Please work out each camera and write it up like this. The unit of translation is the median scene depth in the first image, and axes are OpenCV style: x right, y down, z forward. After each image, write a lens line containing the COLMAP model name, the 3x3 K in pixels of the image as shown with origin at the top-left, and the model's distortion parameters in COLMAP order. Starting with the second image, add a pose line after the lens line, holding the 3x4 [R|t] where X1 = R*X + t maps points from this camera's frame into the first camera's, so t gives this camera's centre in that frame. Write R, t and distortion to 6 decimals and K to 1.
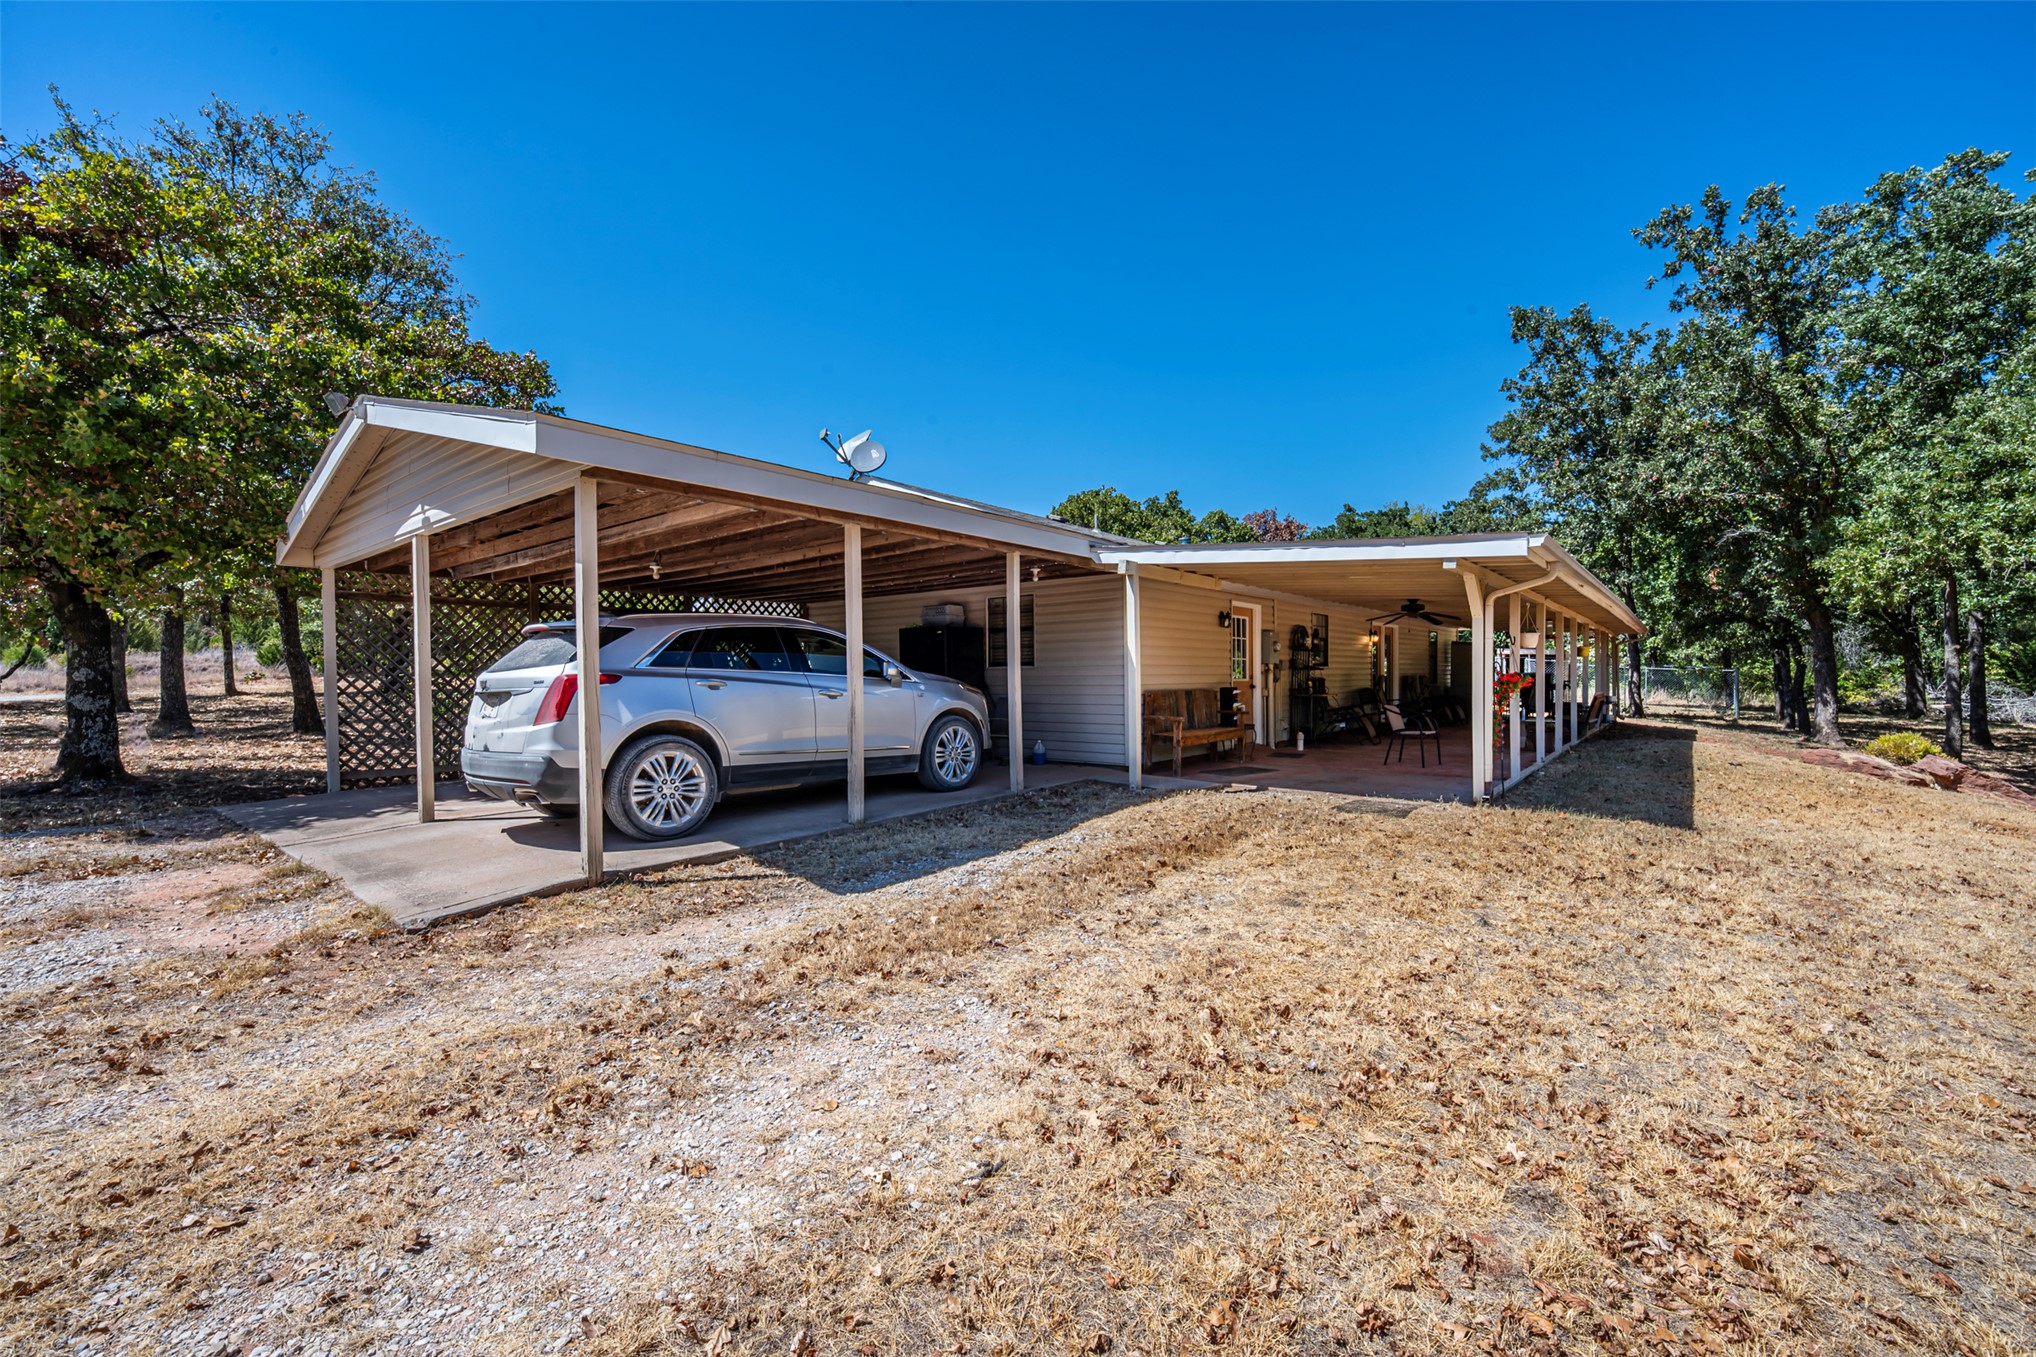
lens RADIAL K [[846.6, 0, 1006.4], [0, 846.6, 686.5], [0, 0, 1]] dist [-0.018768, 0.002694]
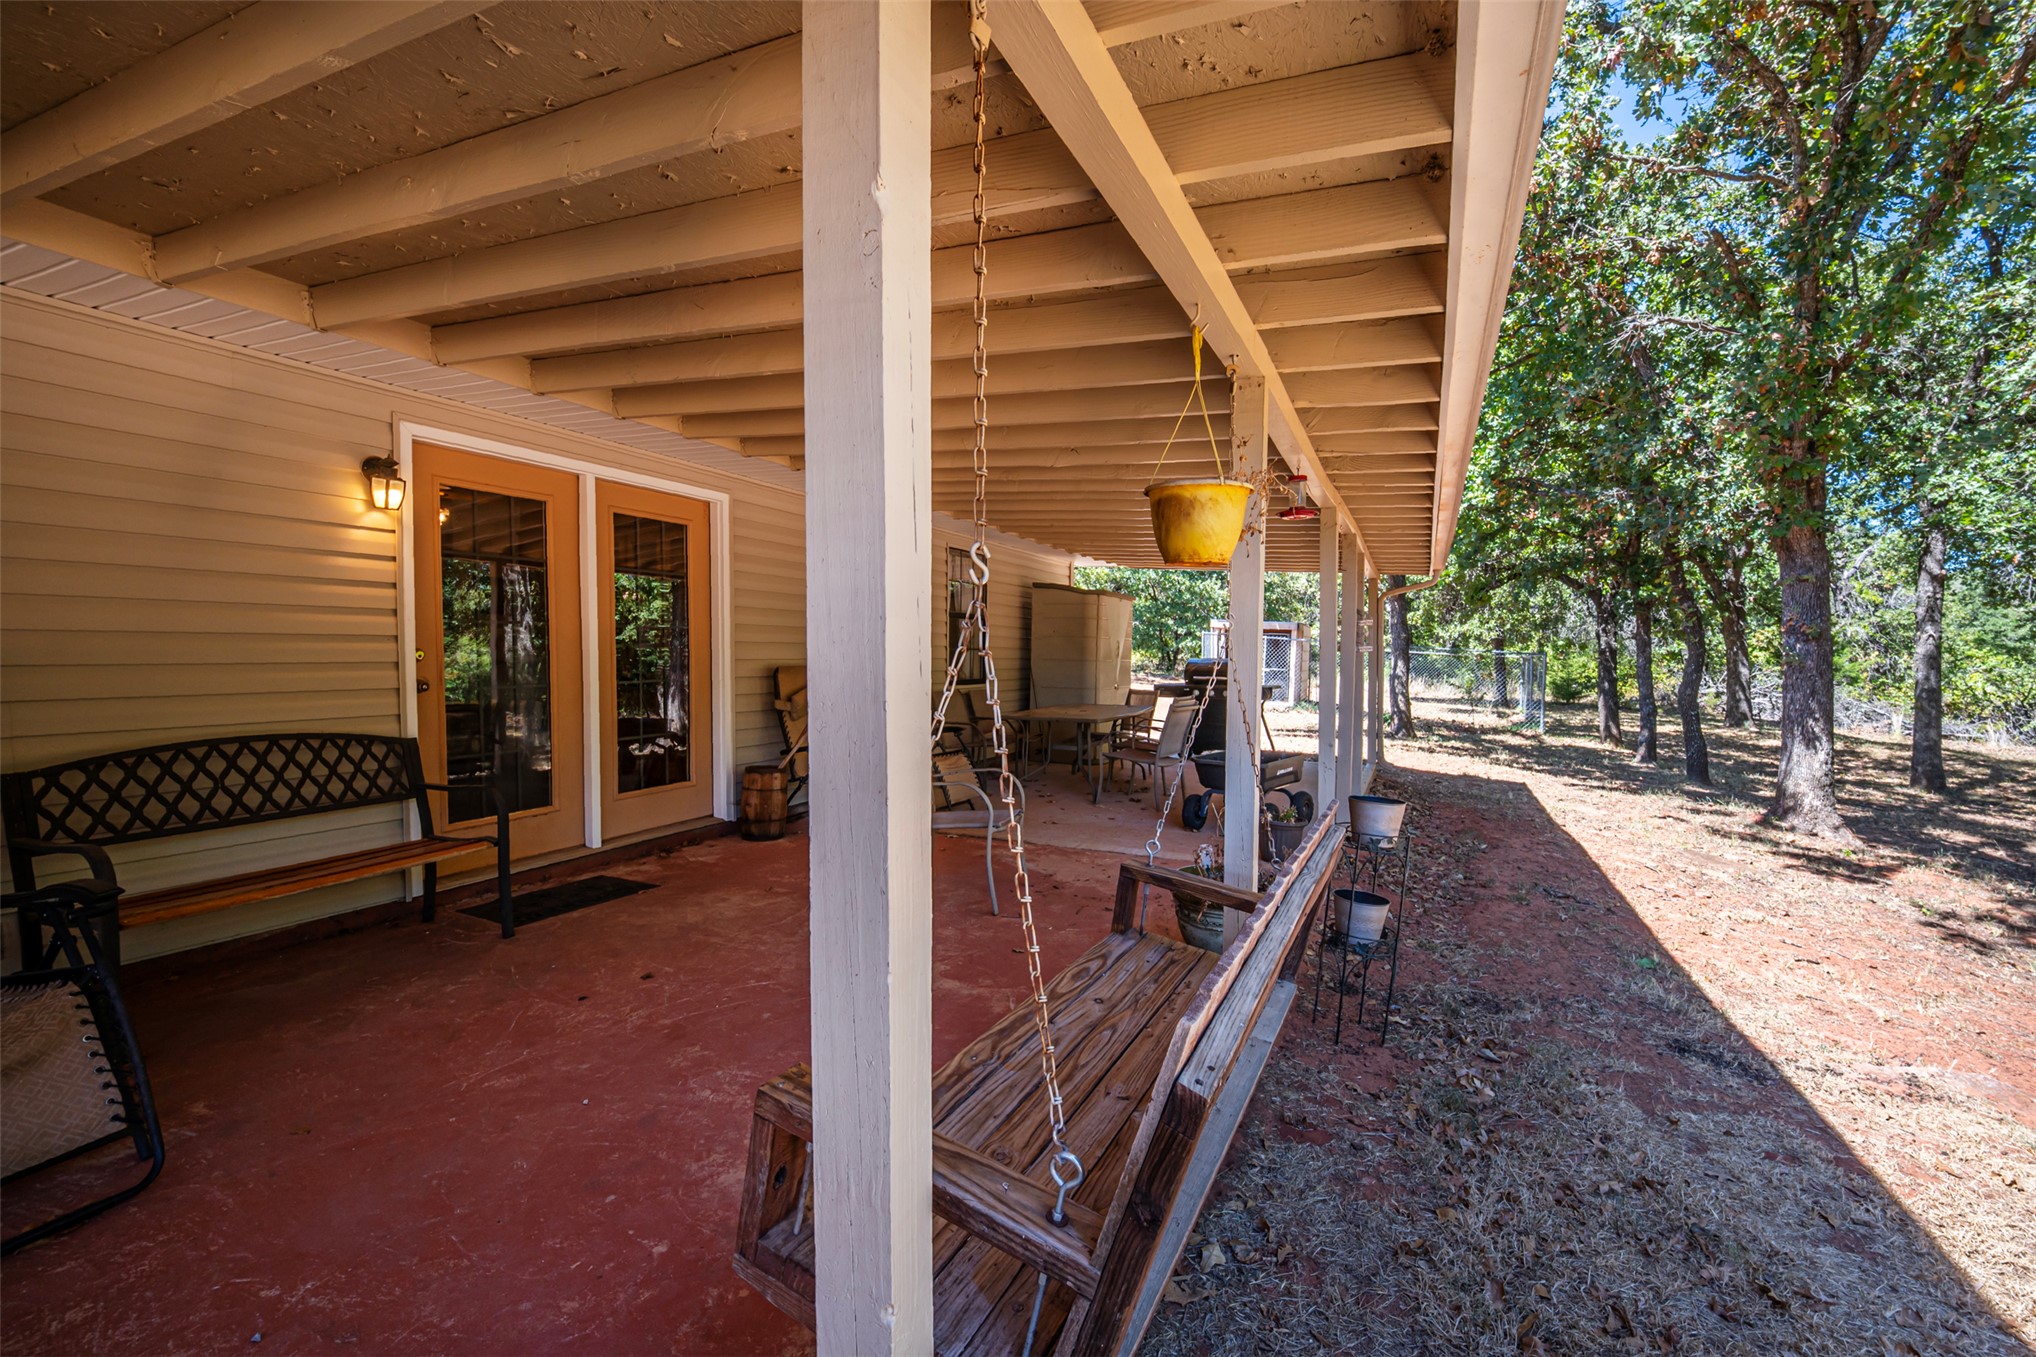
lens RADIAL K [[846.6, 0, 1006.4], [0, 846.6, 686.5], [0, 0, 1]] dist [-0.018768, 0.002694]
pose [[0.974420, -0.001477, 0.224729, 0.341059], [-0.004337, 0.999669, 0.025376, -0.011462], [-0.224692, -0.025702, 0.974091, 0.476608]]
